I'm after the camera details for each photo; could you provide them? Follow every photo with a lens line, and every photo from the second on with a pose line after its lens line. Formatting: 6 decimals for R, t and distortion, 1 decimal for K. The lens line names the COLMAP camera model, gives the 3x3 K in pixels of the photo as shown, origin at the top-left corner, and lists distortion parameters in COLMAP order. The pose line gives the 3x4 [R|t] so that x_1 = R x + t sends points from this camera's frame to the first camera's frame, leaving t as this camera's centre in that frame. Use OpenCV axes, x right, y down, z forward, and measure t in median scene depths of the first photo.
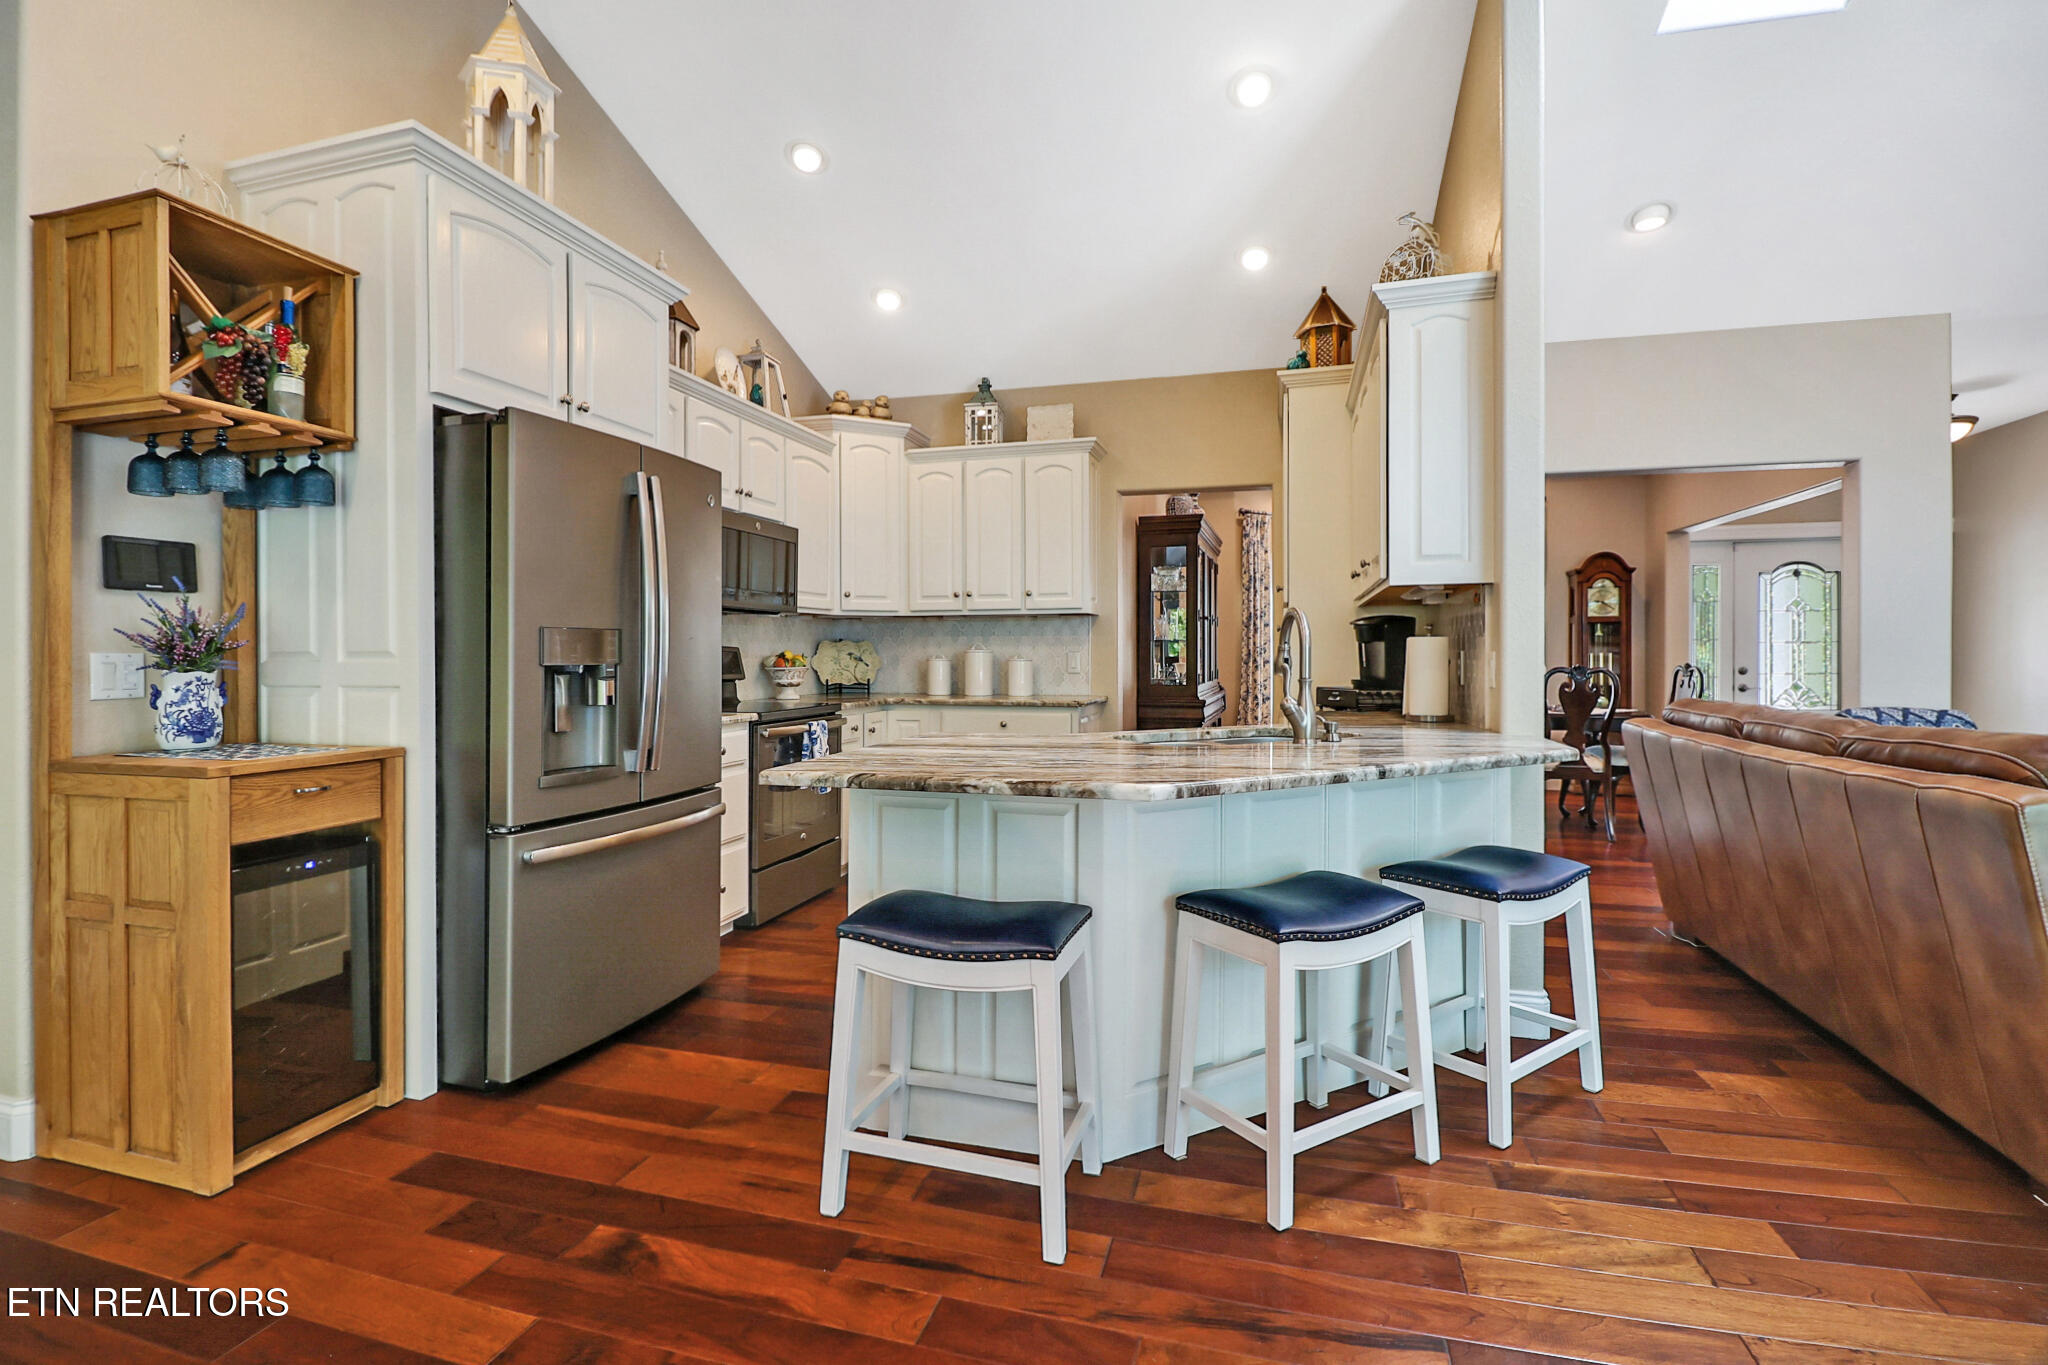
lens RADIAL K [[943.0, 0, 1012.2], [0, 943.0, 657.0], [0, 0, 1]] dist [0.003238, -0.014163]
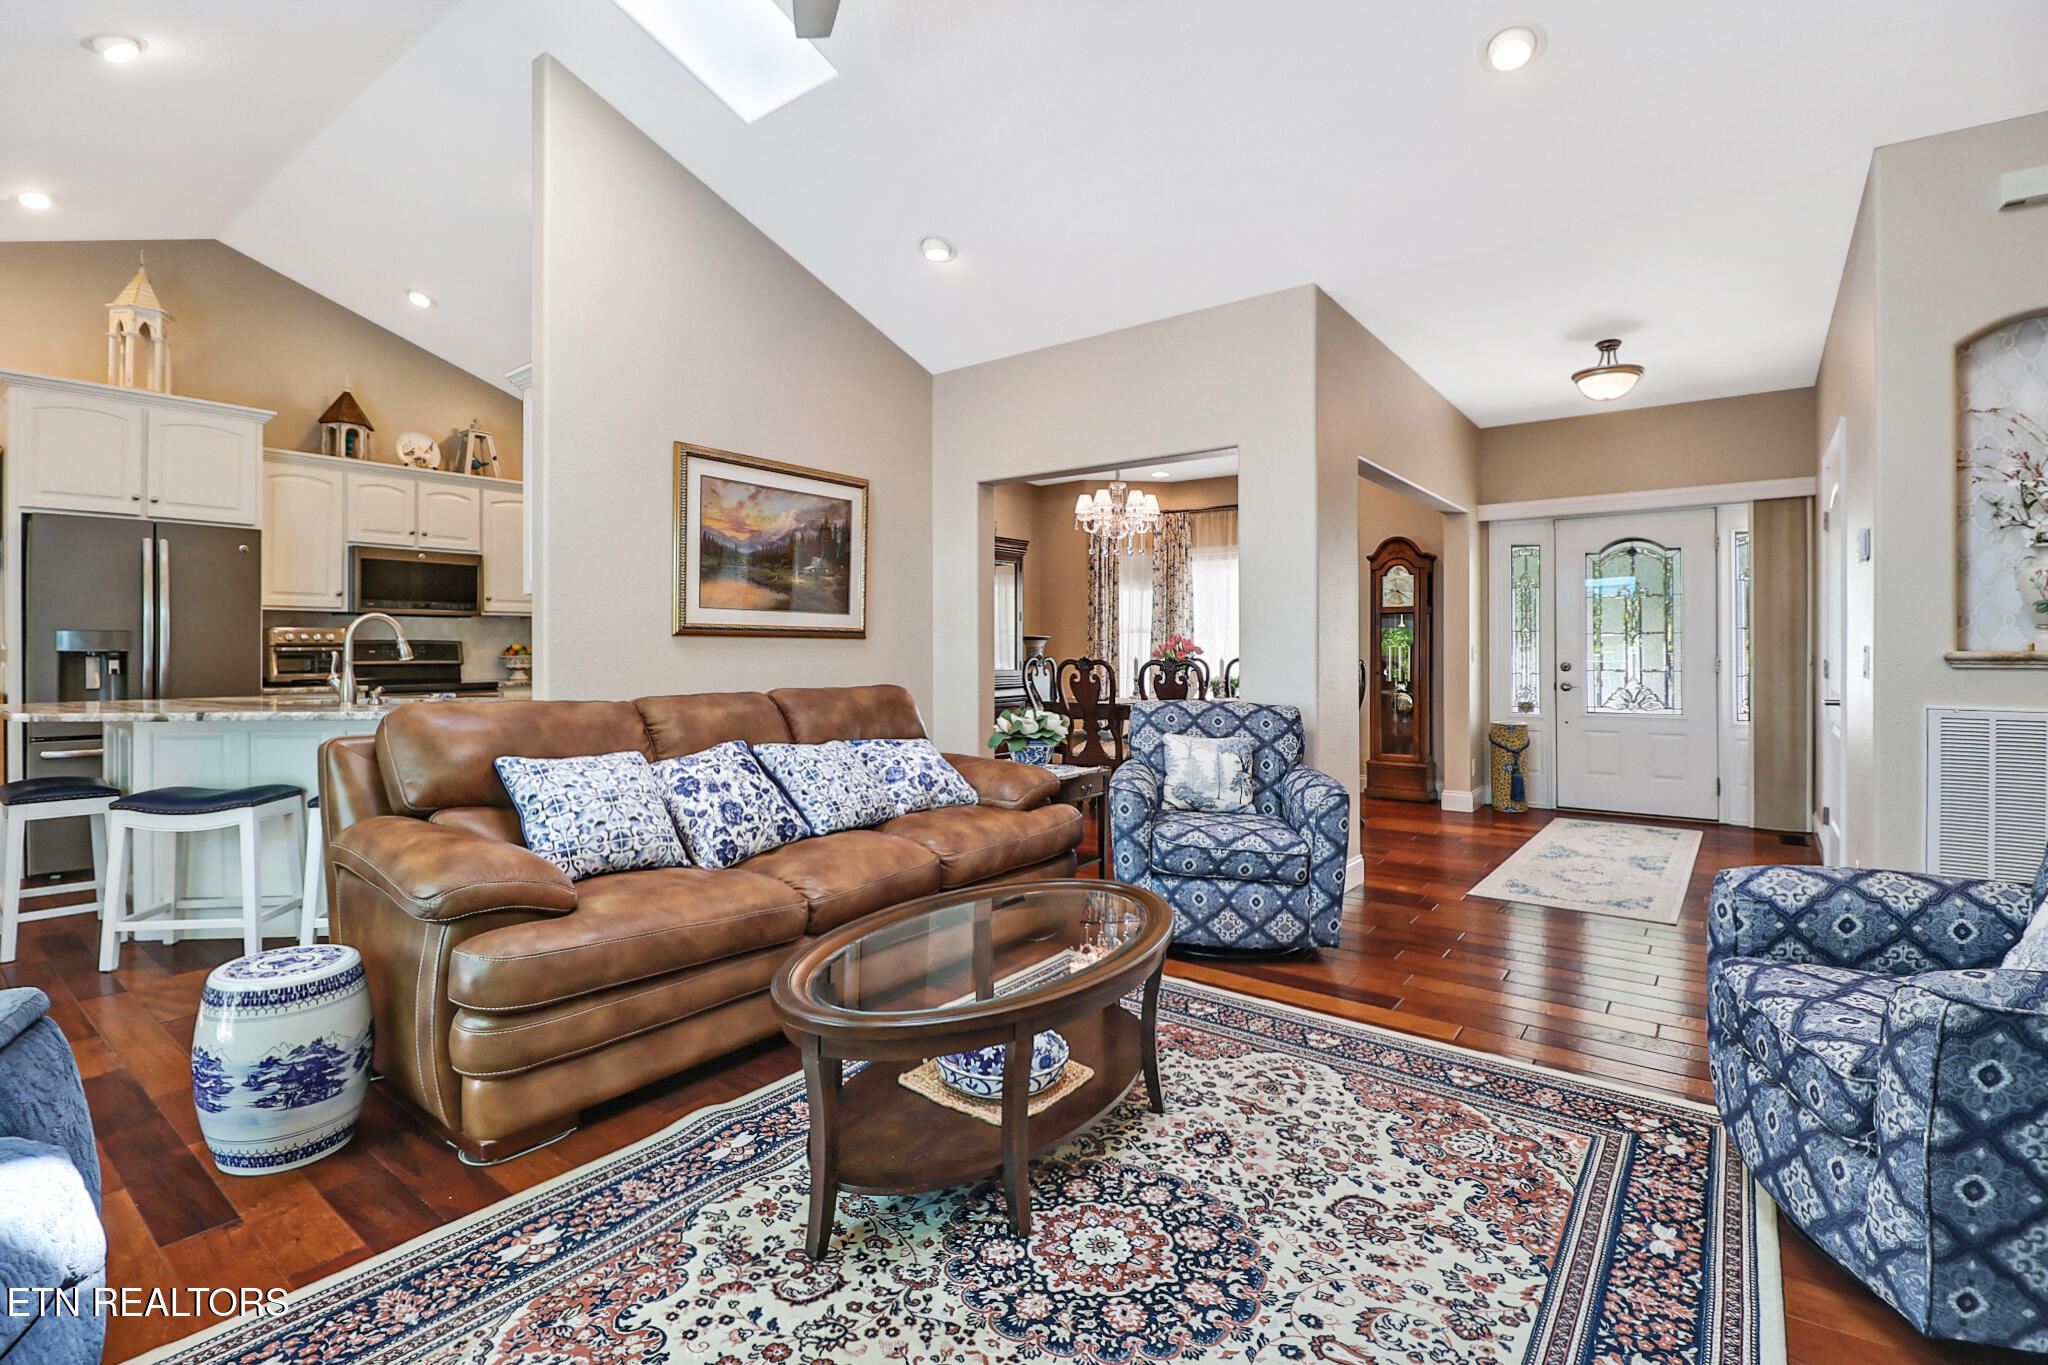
lens RADIAL K [[943.0, 0, 1012.2], [0, 943.0, 657.0], [0, 0, 1]] dist [0.003238, -0.014163]
pose [[0.928235, 0.004574, -0.371966, 1.061773], [-0.002580, 0.999980, 0.005860, 0.003135], [0.371986, -0.004480, 0.928228, 0.006996]]
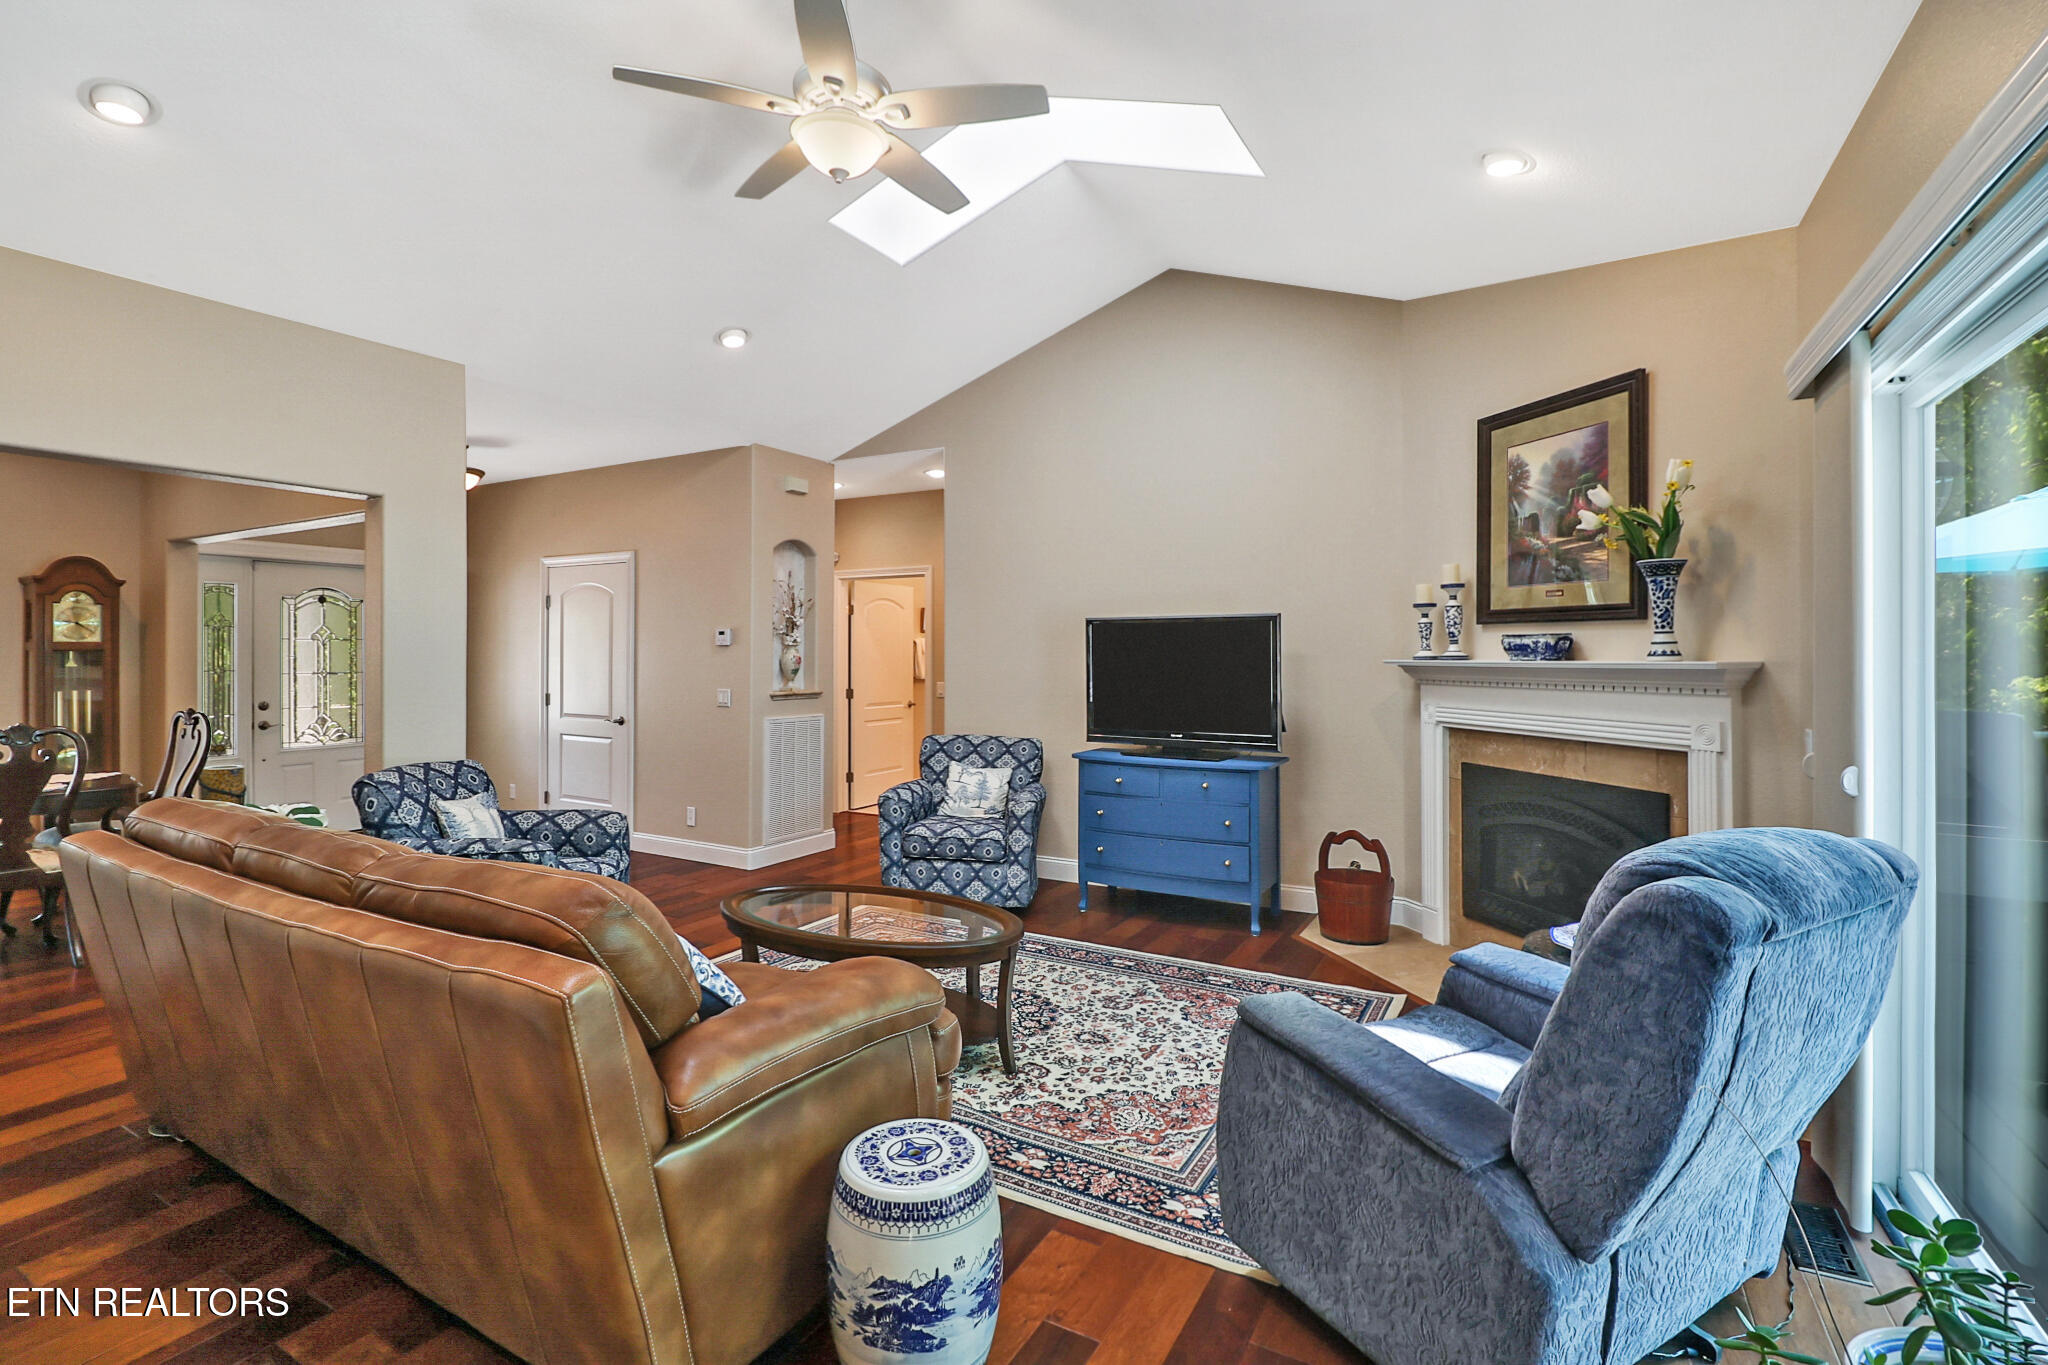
lens RADIAL K [[943.0, 0, 1012.2], [0, 943.0, 657.0], [0, 0, 1]] dist [0.003238, -0.014163]
pose [[0.244976, 0.000182, 0.969529, 0.156793], [0.001691, 0.999998, -0.000615, -0.050421], [-0.969528, 0.001790, 0.244975, 0.170163]]
